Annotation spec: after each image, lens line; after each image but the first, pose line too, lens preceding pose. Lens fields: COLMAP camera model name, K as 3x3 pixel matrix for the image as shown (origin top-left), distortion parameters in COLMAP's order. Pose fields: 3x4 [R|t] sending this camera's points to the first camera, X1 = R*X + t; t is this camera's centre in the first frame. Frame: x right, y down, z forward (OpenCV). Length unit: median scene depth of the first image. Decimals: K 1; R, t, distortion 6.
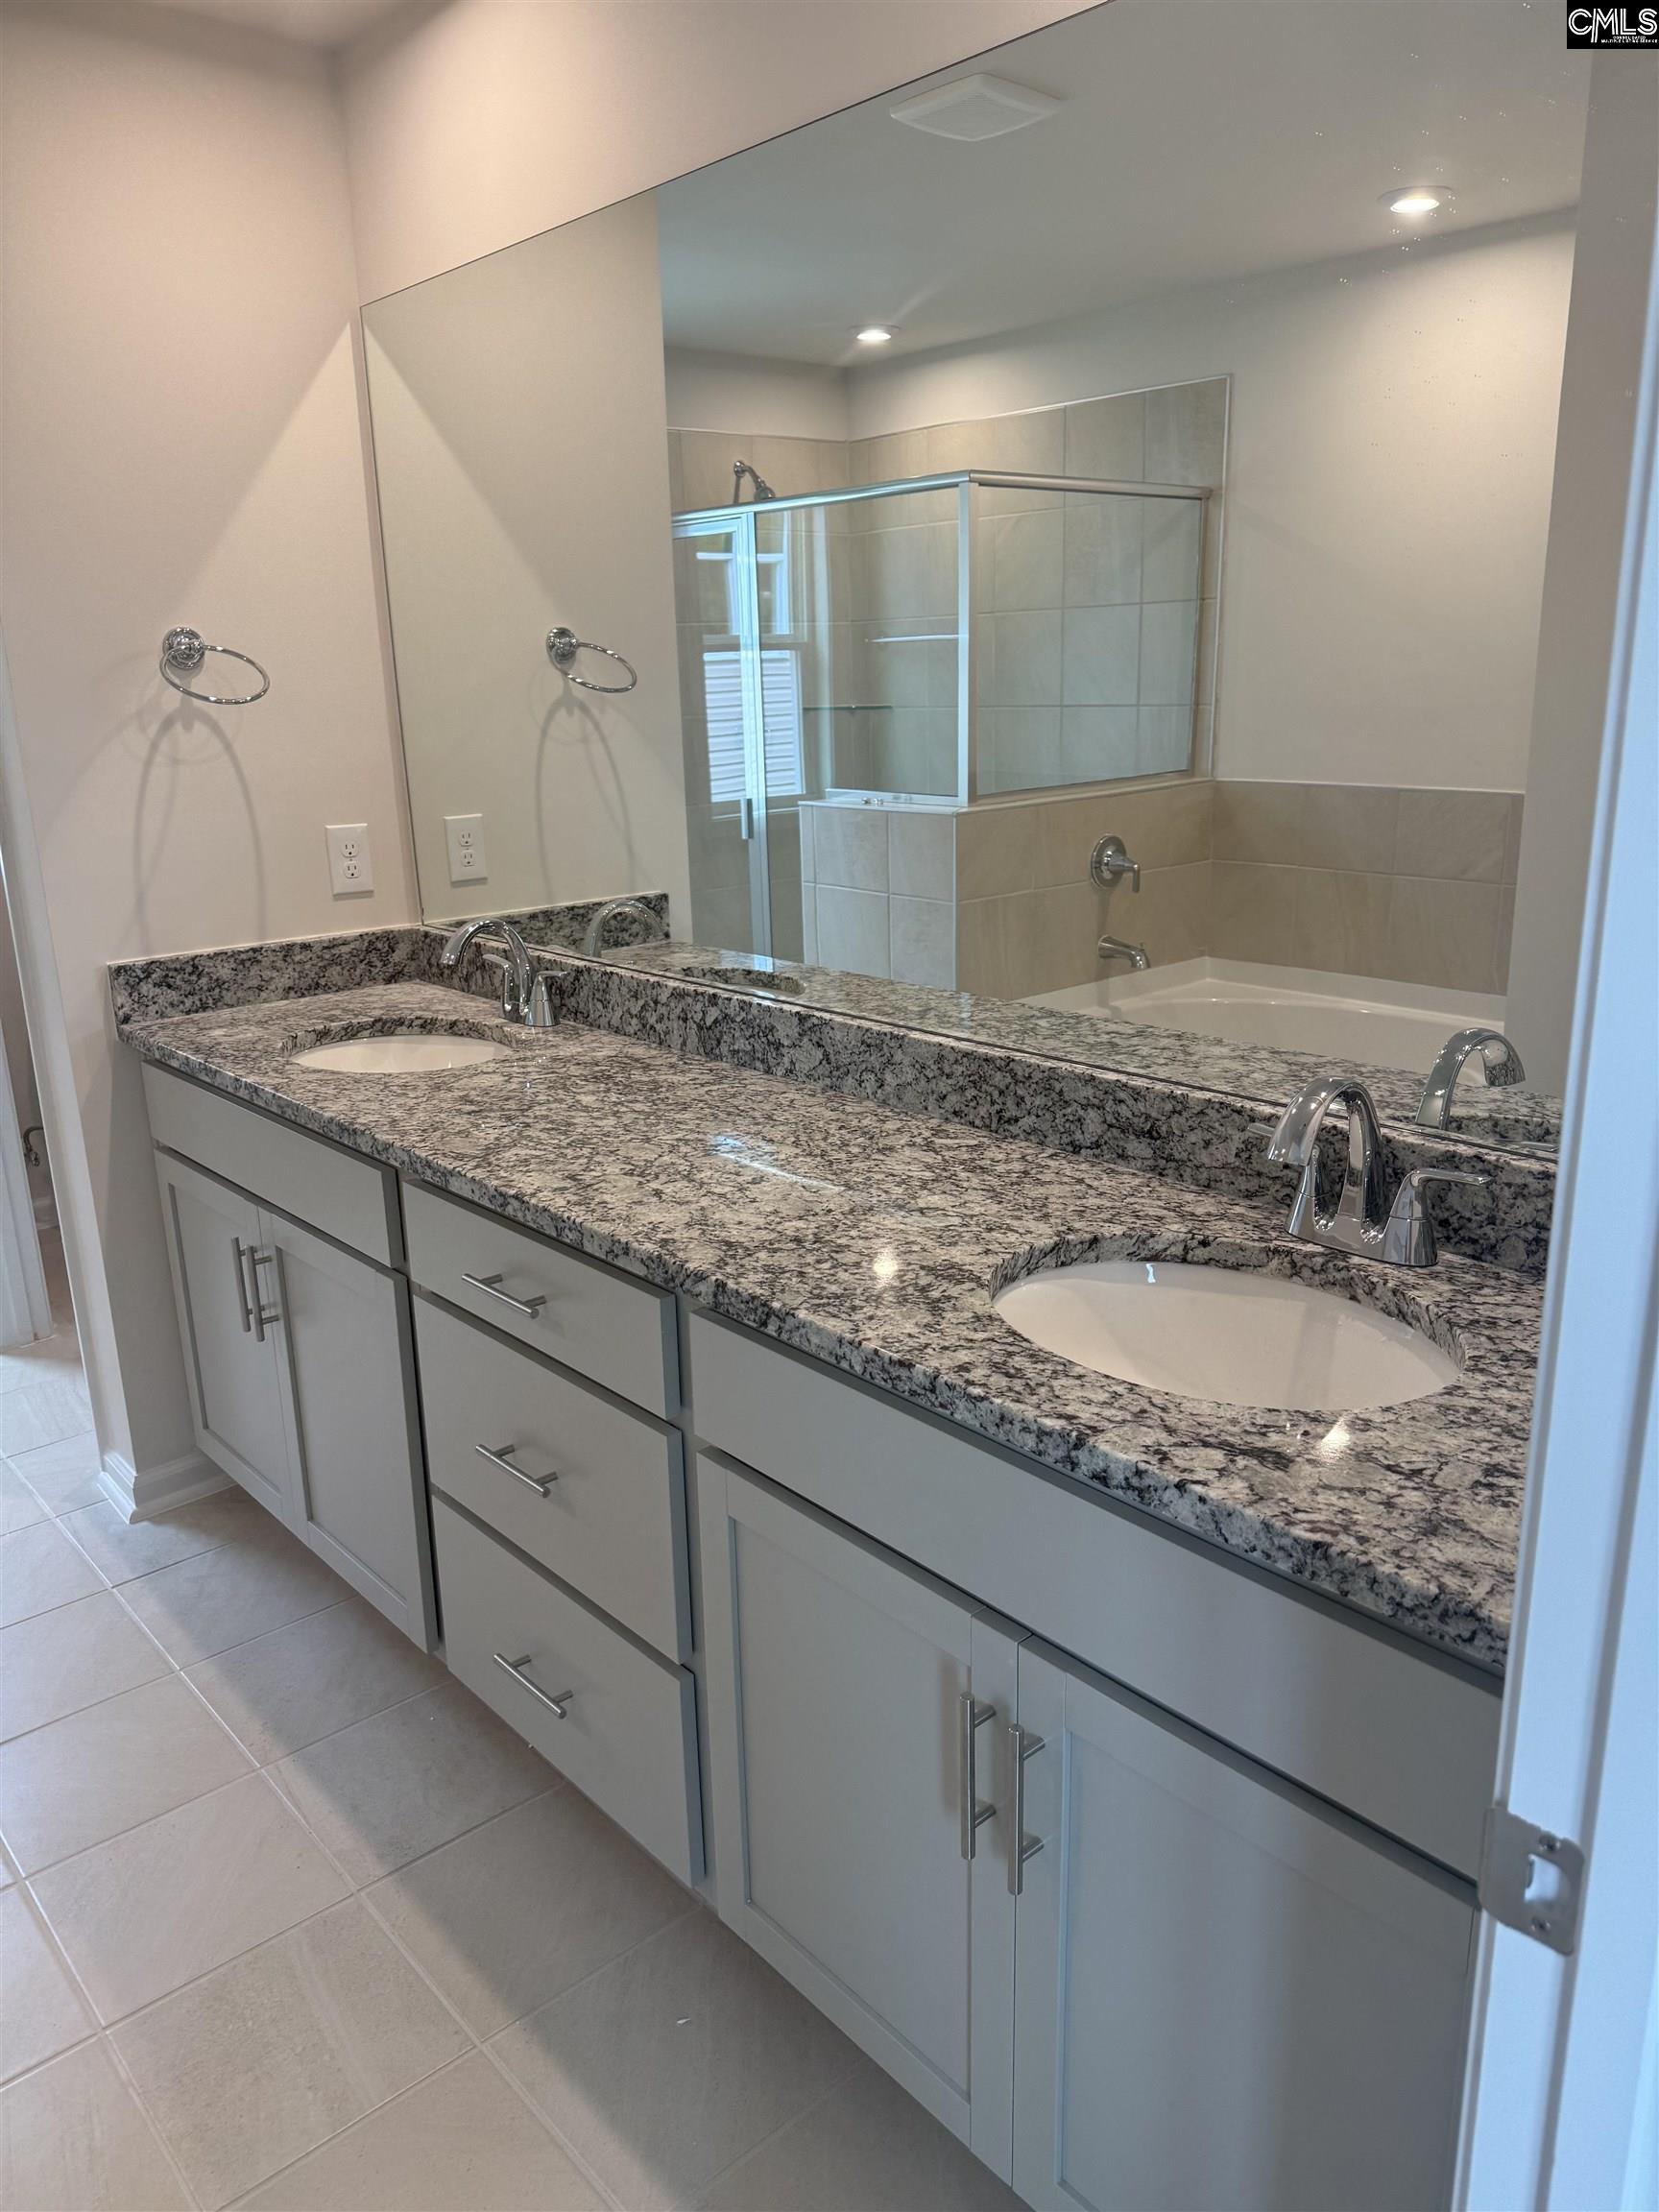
lens RADIAL K [[1576.2, 0, 845.4], [0, 1576.2, 1096.1], [0, 0, 1]] dist [0.050640, -0.057647]
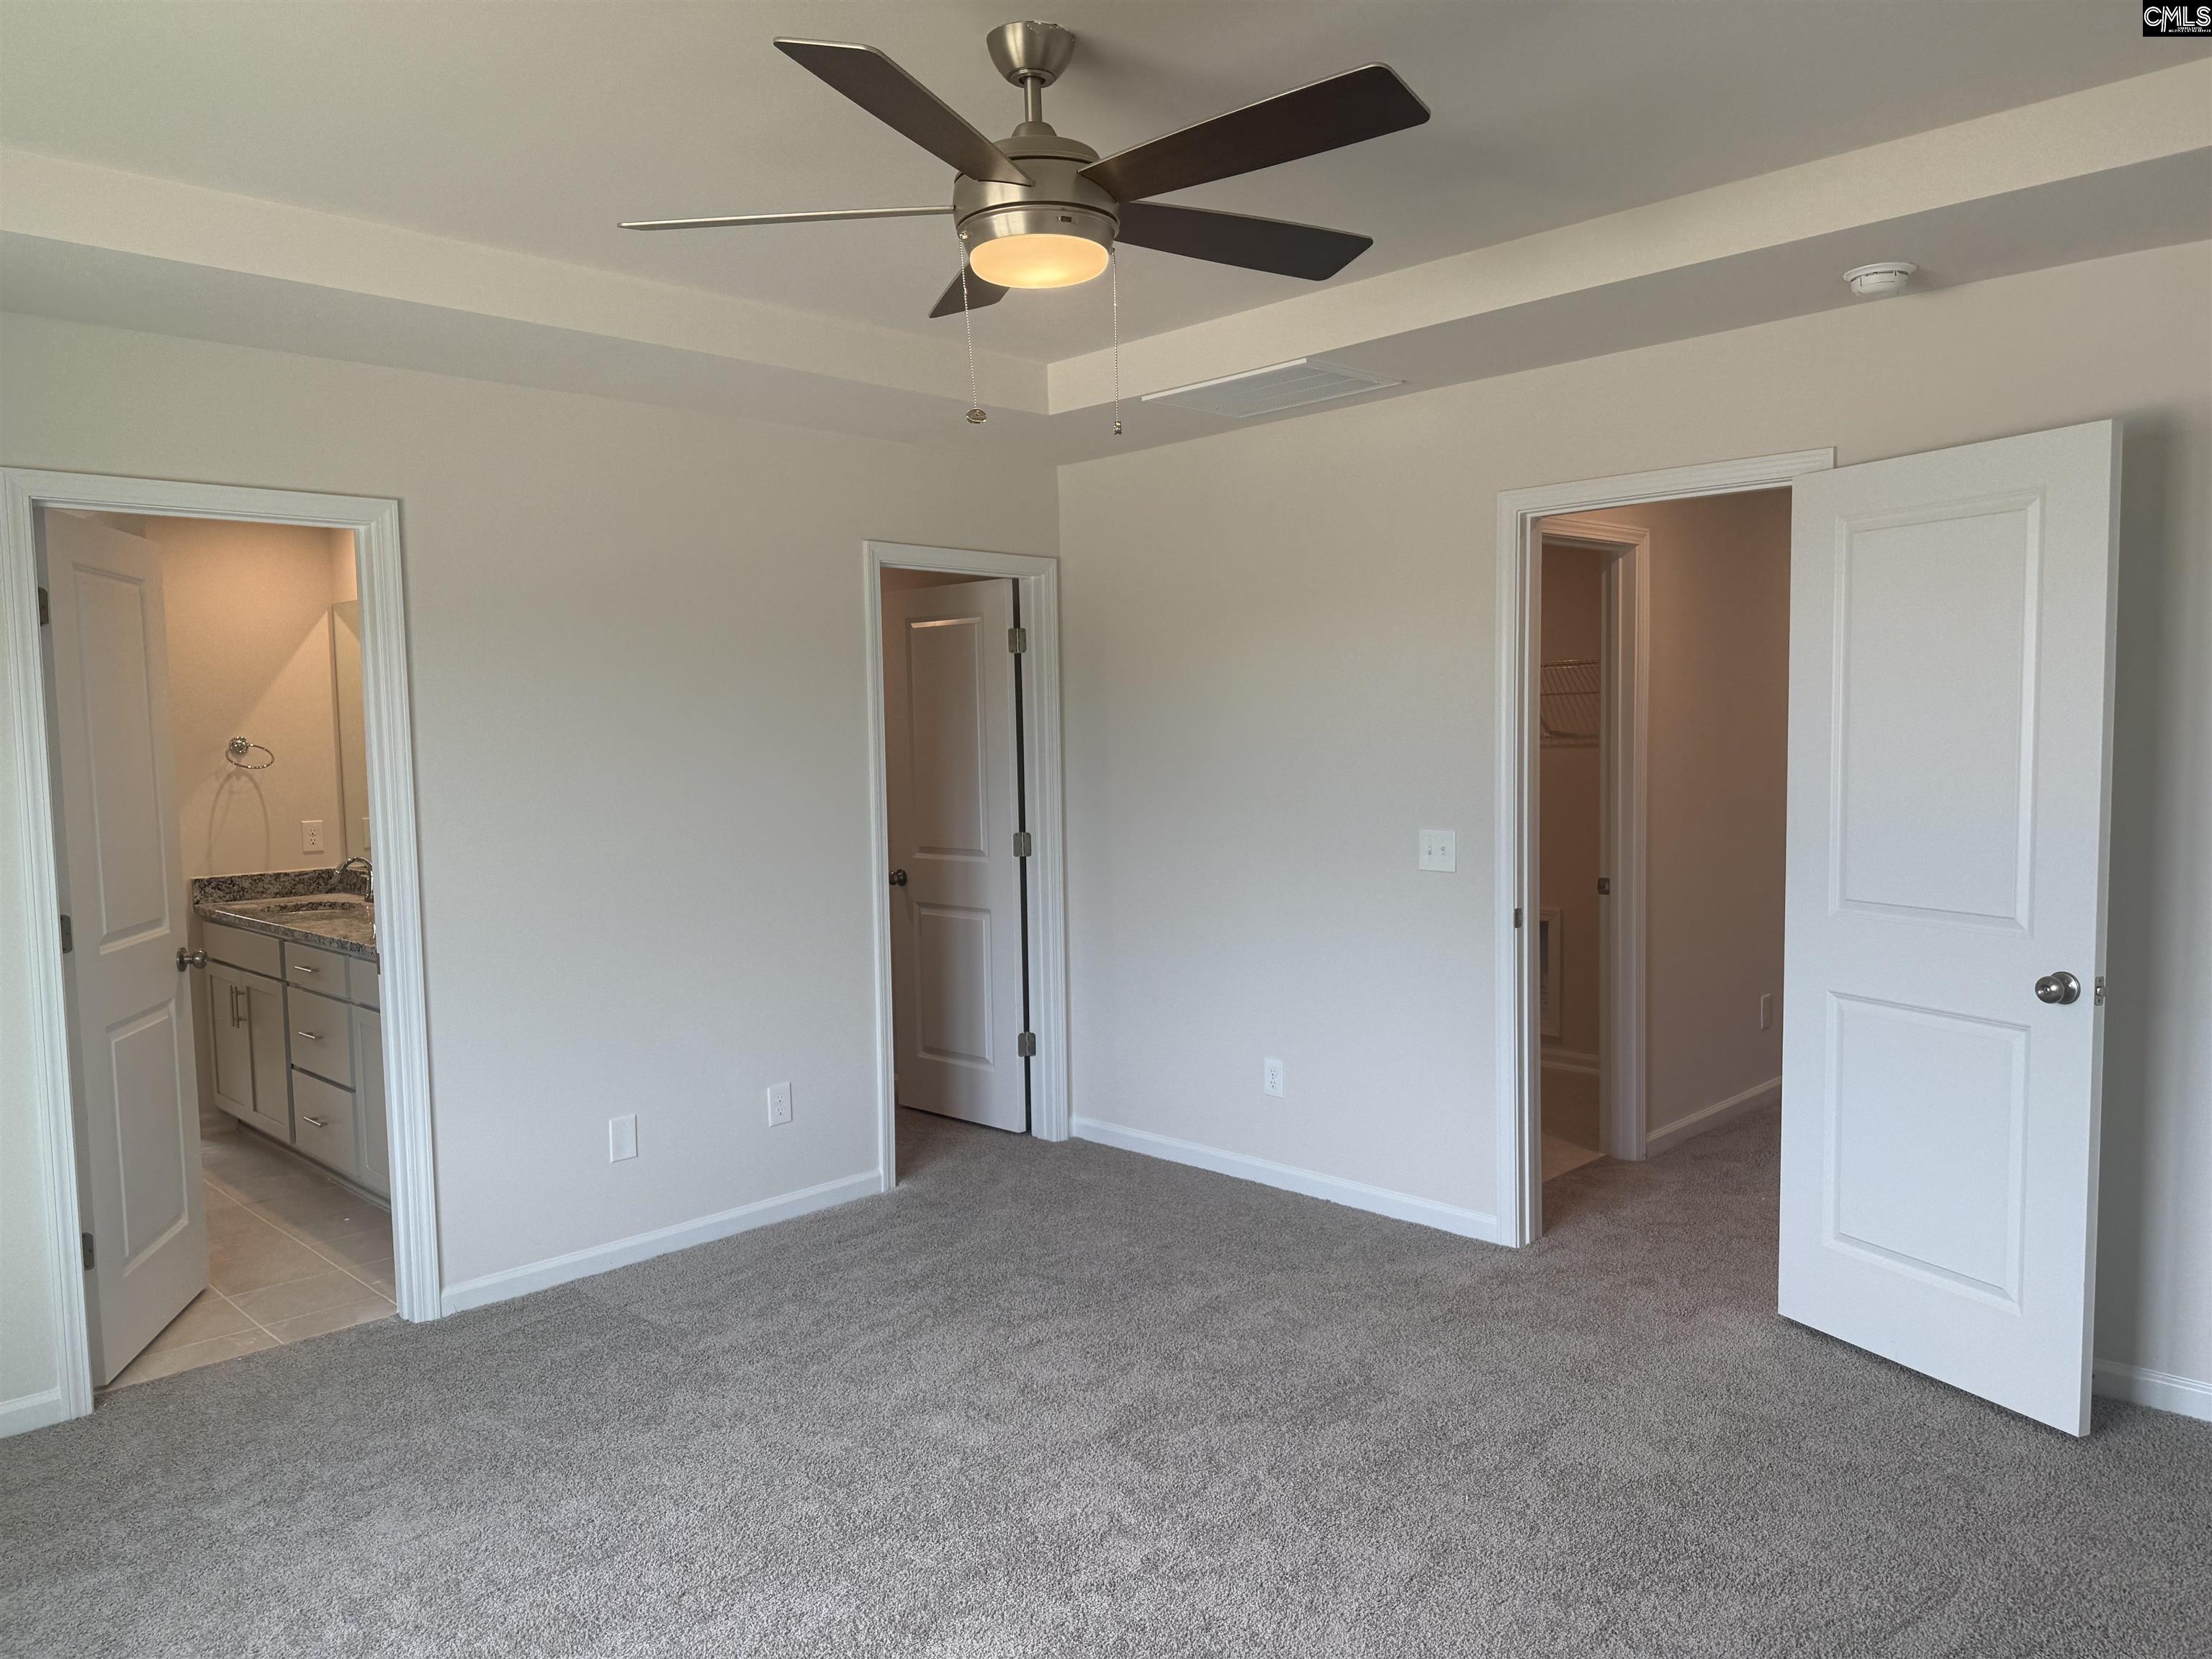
lens RADIAL K [[1576.2, 0, 1093.8], [0, 1576.2, 843.4], [0, 0, 1]] dist [0.050640, -0.057647]
pose [[0.999227, 0.001763, 0.039272, 0.741262], [0.005602, 0.982413, -0.186636, 0.301384], [-0.038910, 0.186712, 0.981644, -1.307330]]
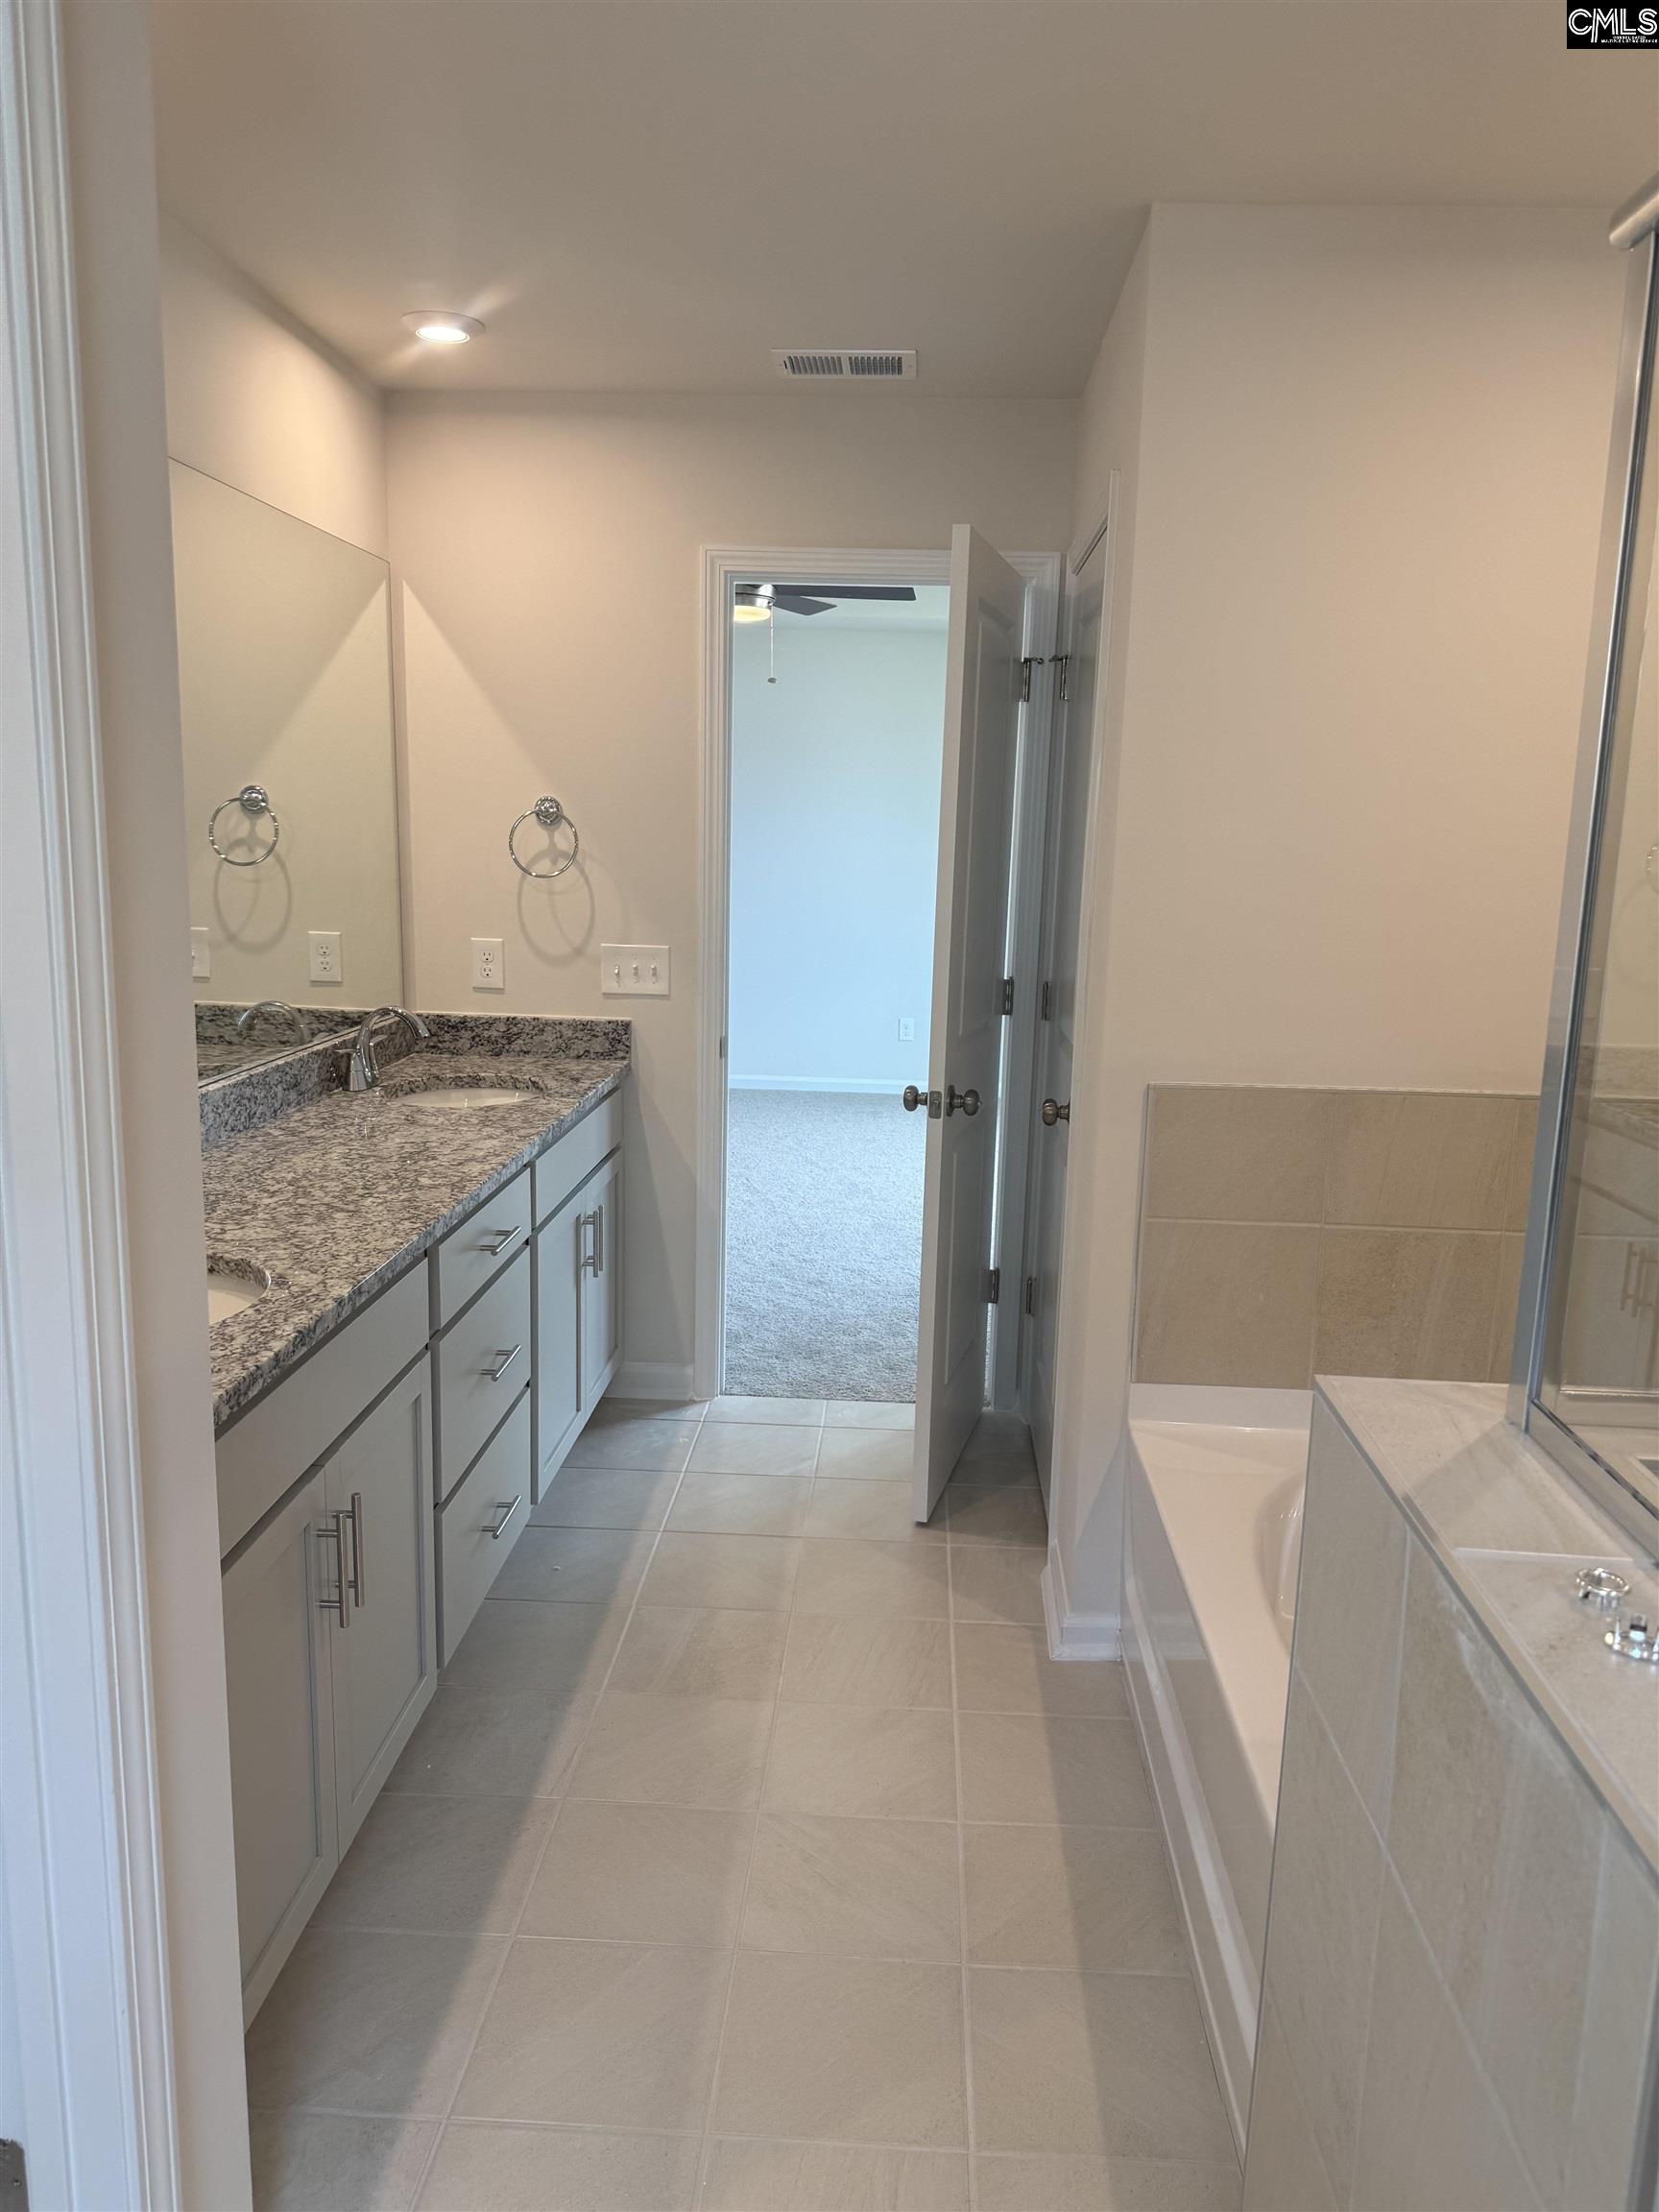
lens RADIAL K [[1576.2, 0, 828.4], [0, 1576.2, 1110.0], [0, 0, 1]] dist [0.050640, -0.057647]
pose [[-0.710647, -0.118691, 0.693464, -0.995982], [0.171234, 0.926848, 0.334113, -0.300205], [-0.682392, 0.356181, -0.638338, 1.153021]]
